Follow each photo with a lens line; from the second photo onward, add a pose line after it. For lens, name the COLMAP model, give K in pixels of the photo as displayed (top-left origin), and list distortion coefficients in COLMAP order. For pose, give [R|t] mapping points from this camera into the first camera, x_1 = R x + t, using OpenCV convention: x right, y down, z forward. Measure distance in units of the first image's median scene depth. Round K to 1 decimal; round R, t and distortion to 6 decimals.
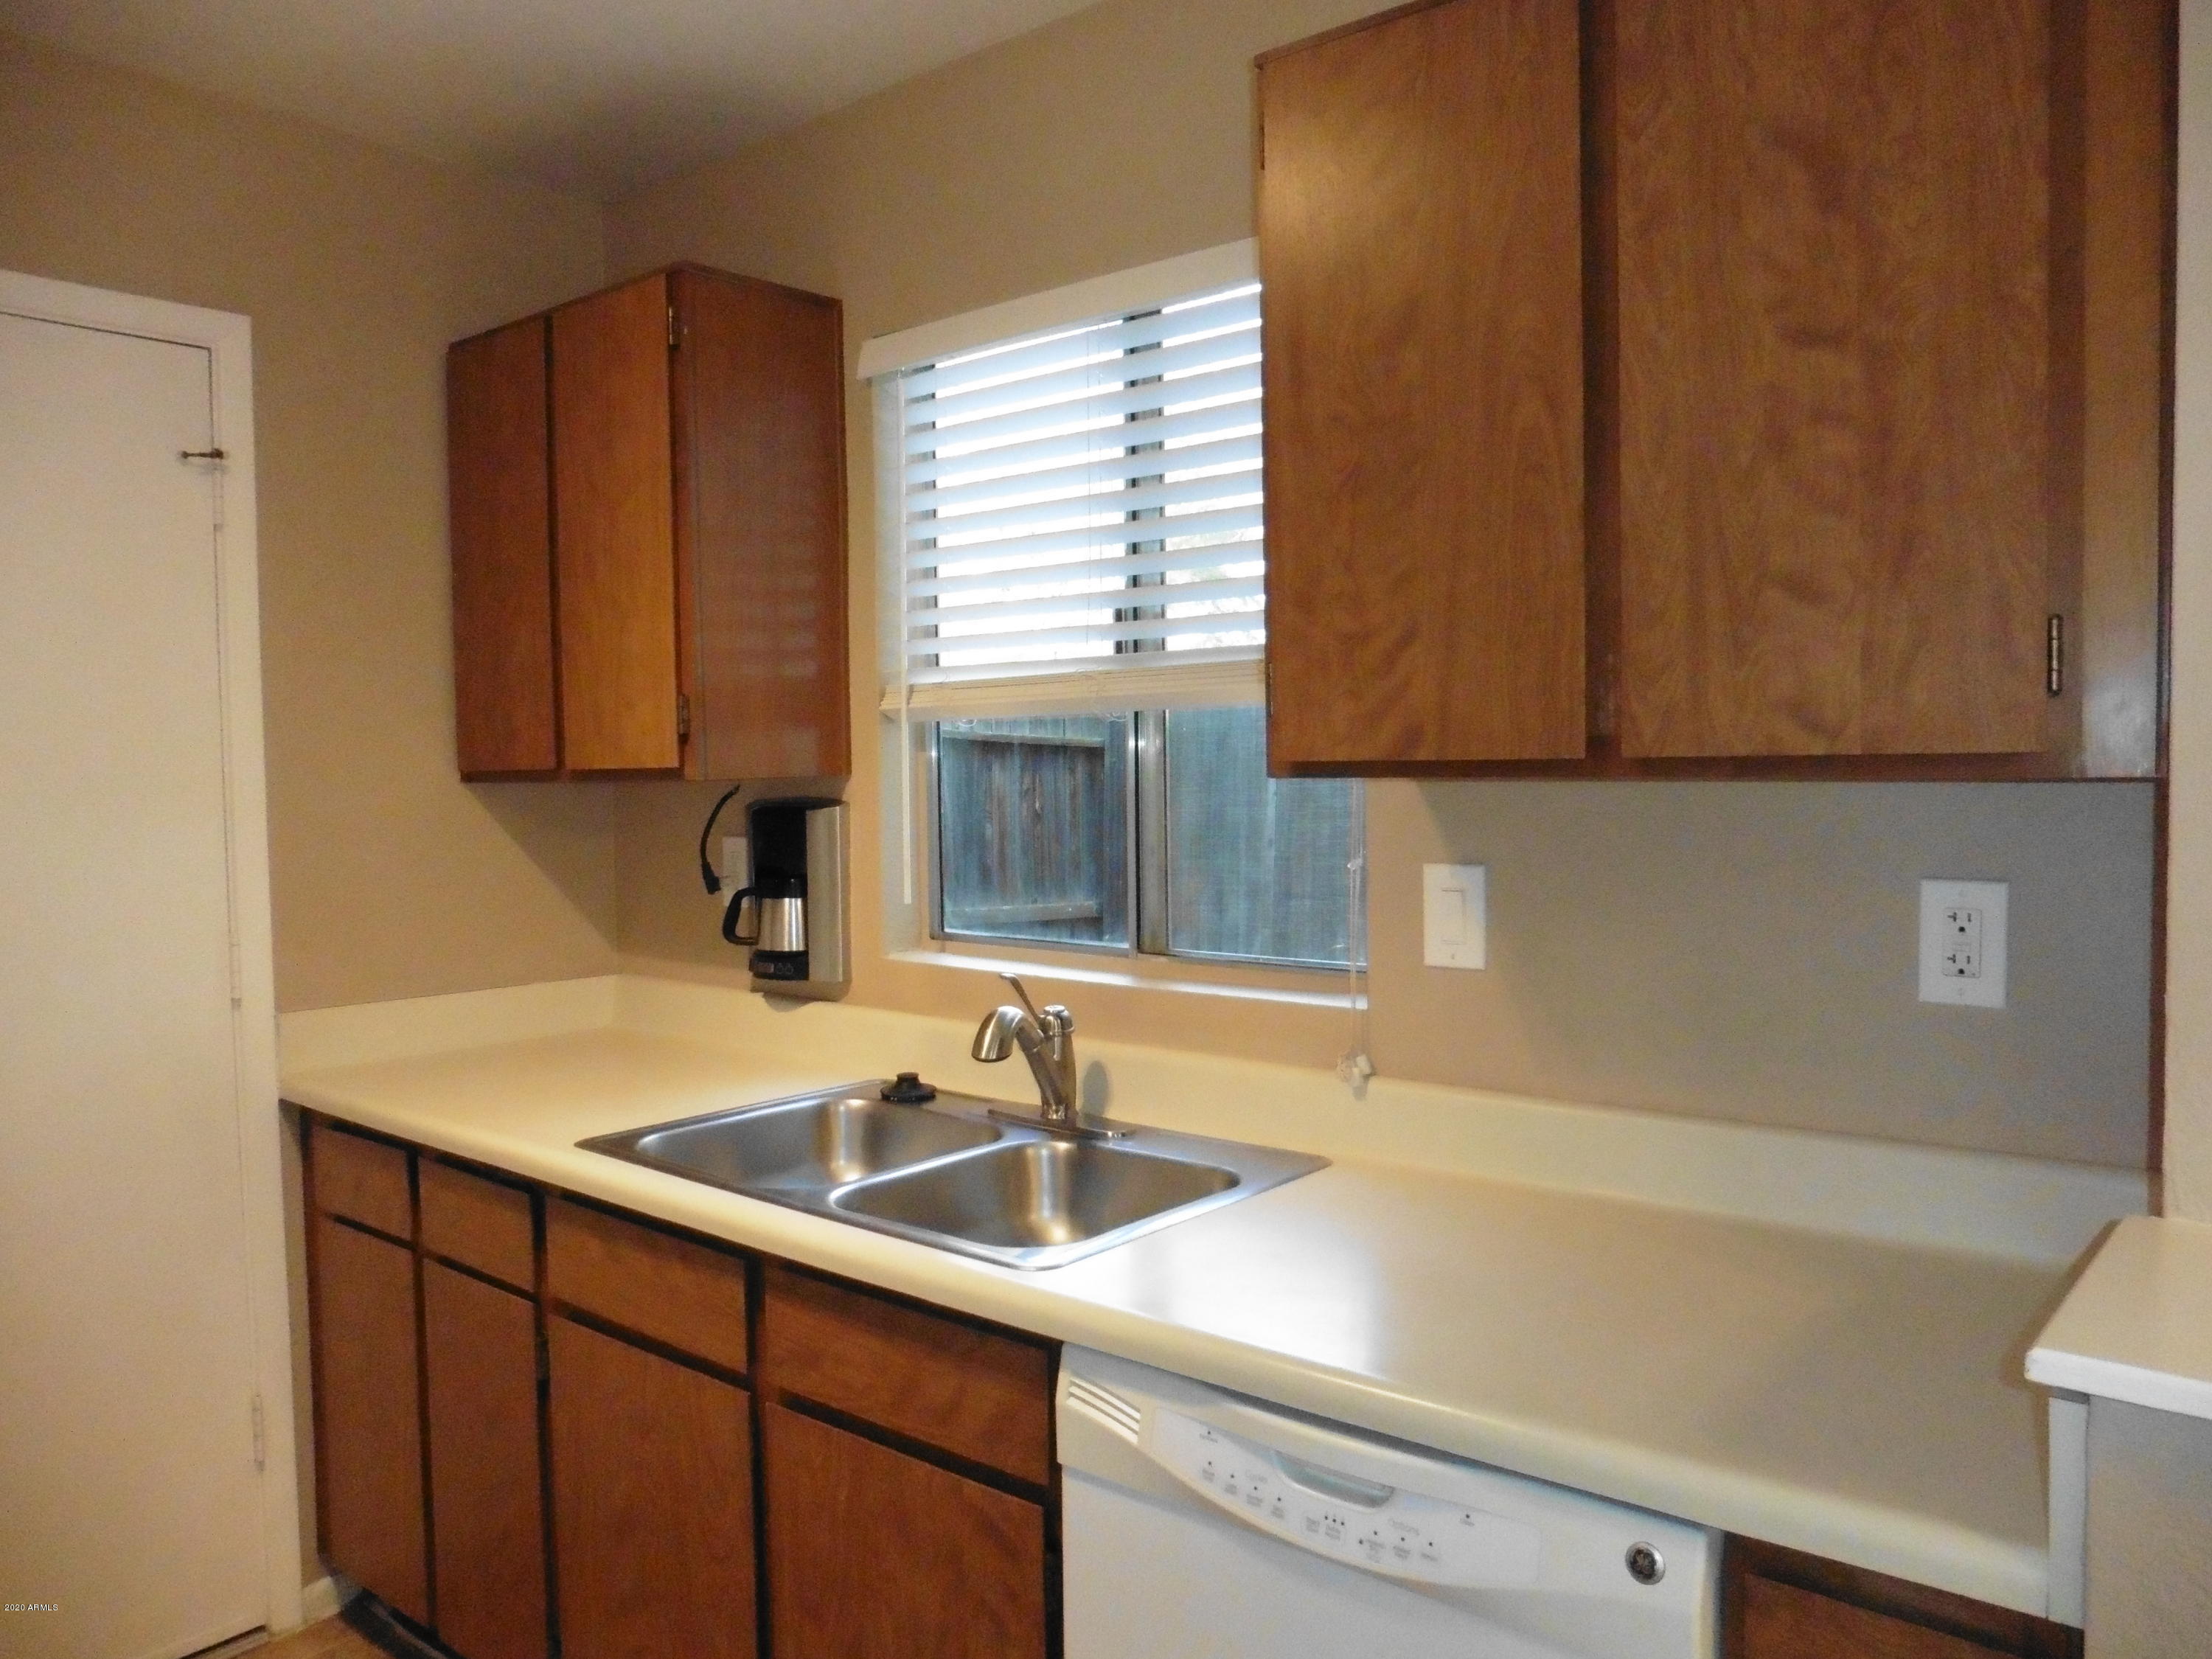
lens RADIAL K [[1590.3, 0, 1106.0], [0, 1590.3, 829.5], [0, 0, 1]] dist [-0.070516, 0.060474]
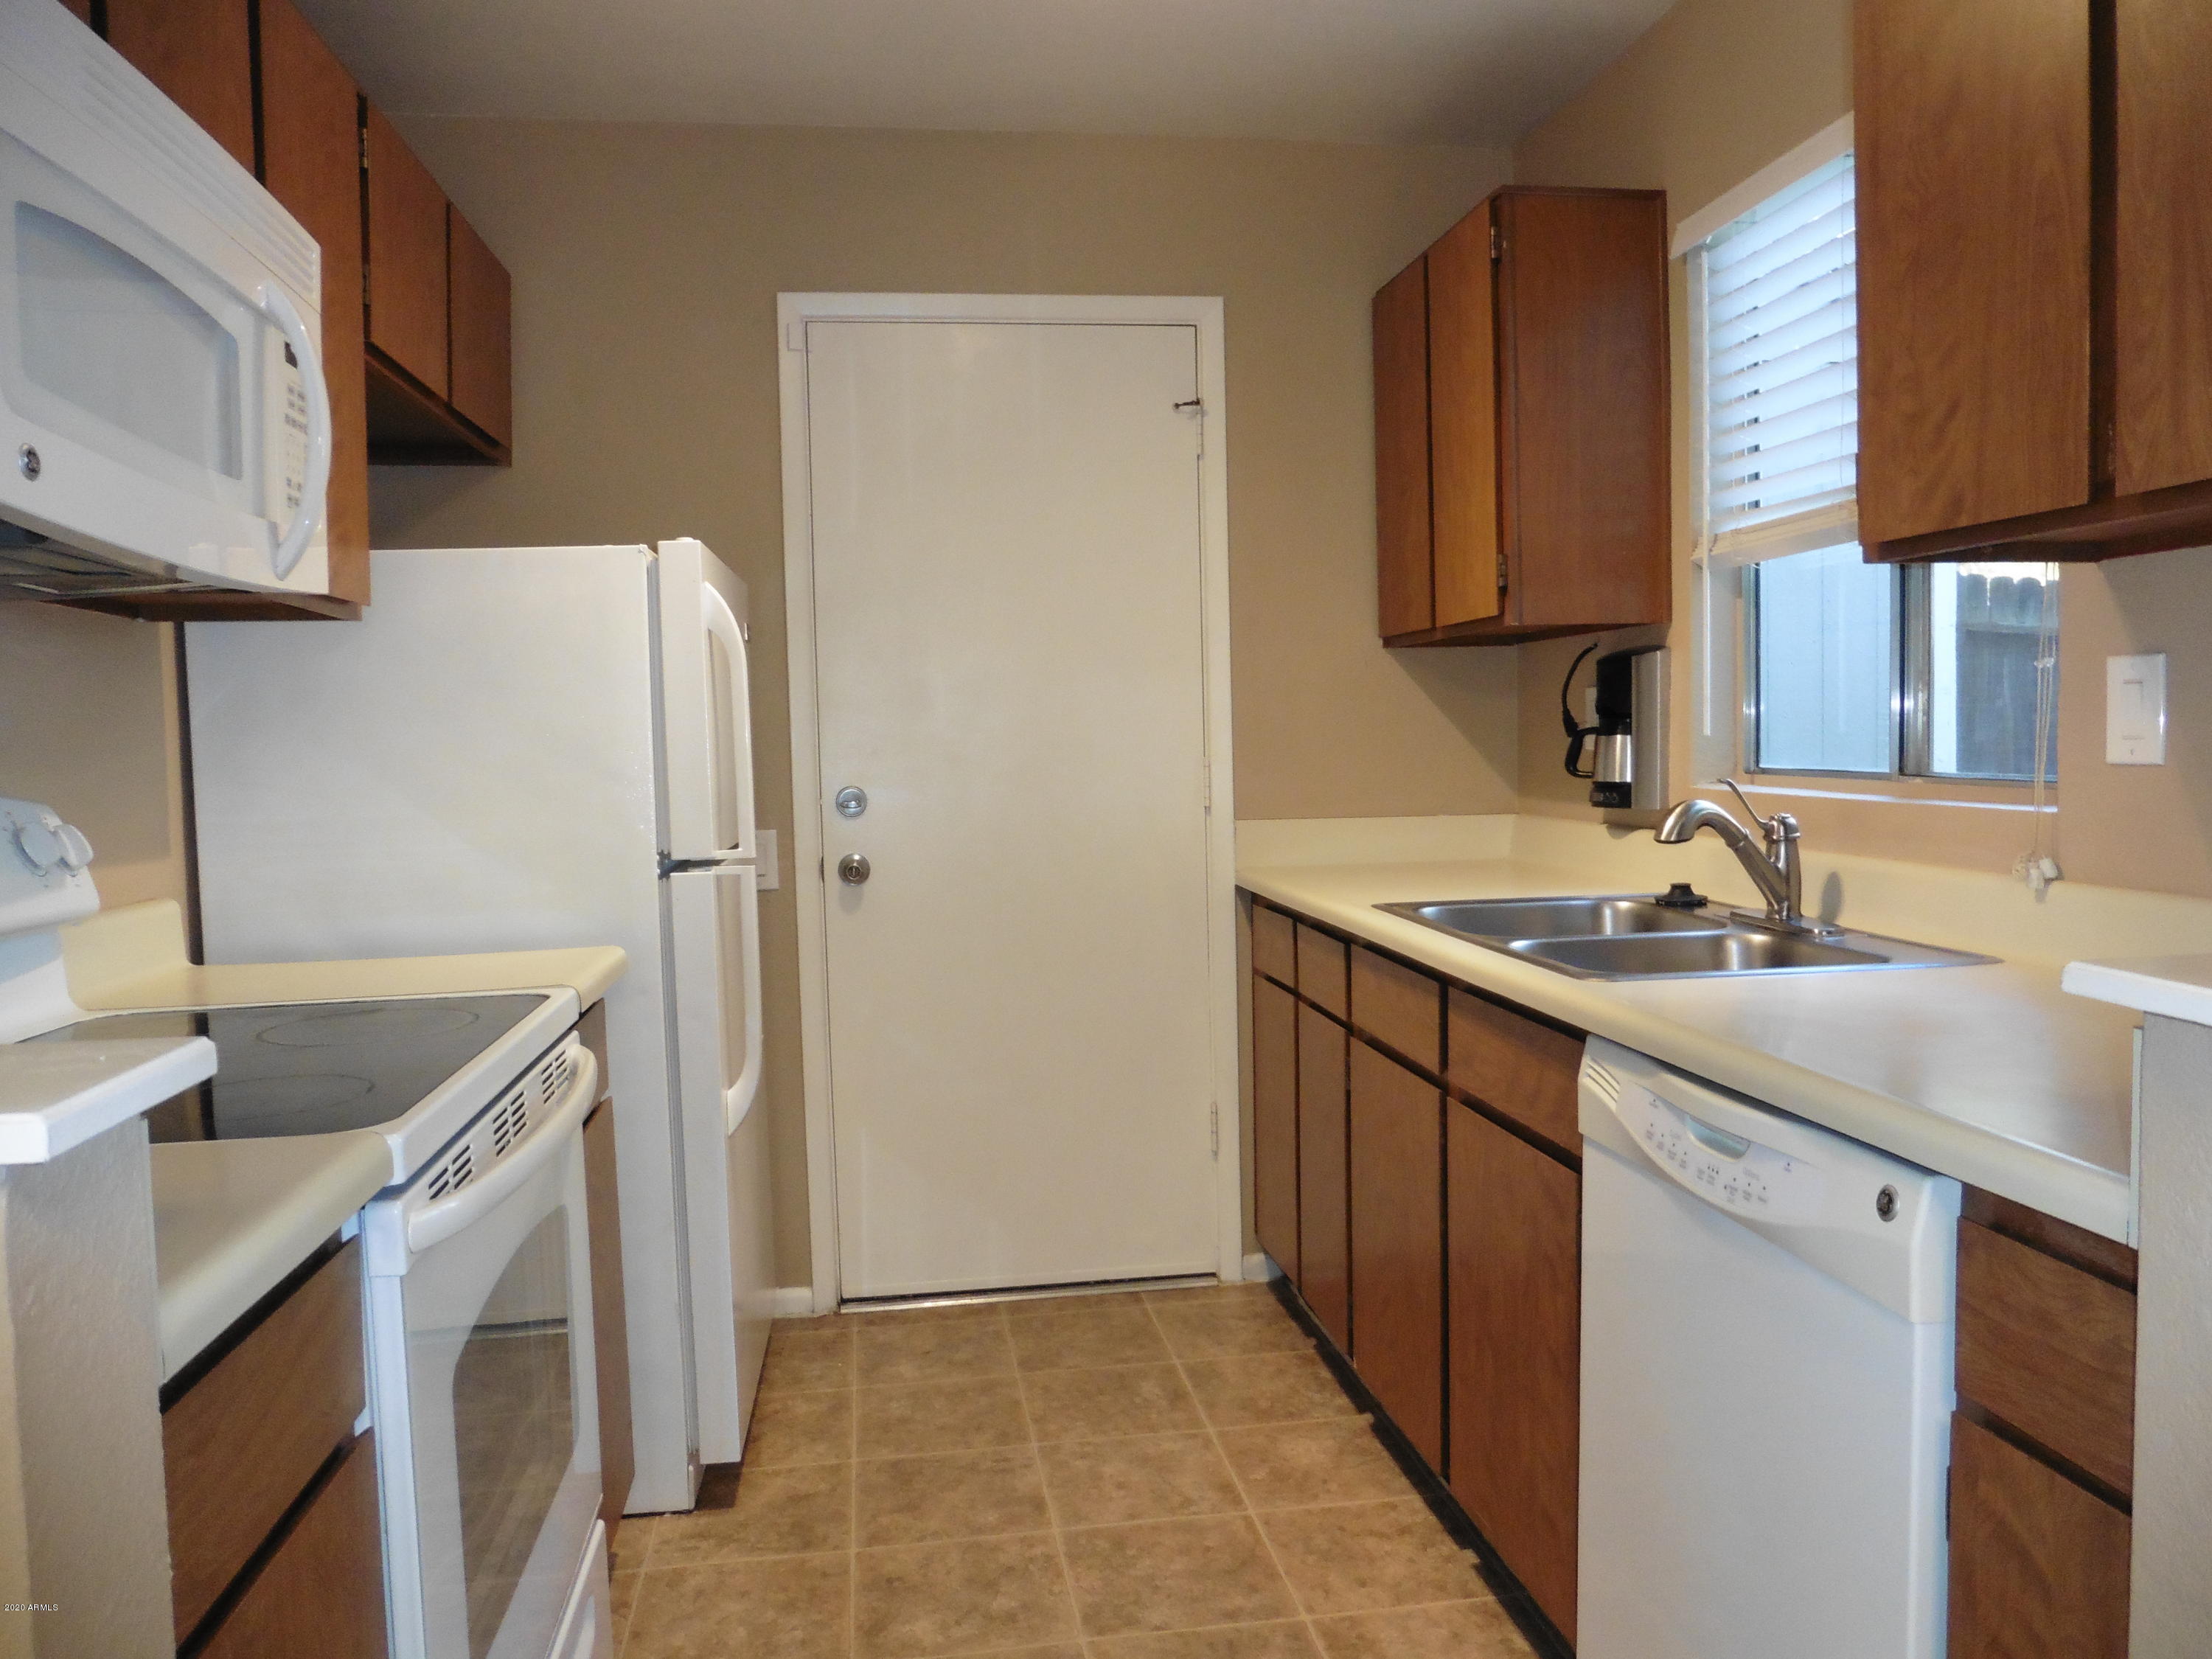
lens RADIAL K [[1591.4, 0, 1102.8], [0, 1591.4, 817.0], [0, 0, 1]] dist [-0.083692, 0.054558]
pose [[0.744321, 0.032204, -0.667045, 0.322091], [-0.015911, 0.999408, 0.030496, 0.085409], [0.667632, -0.012086, 0.744393, -0.088313]]
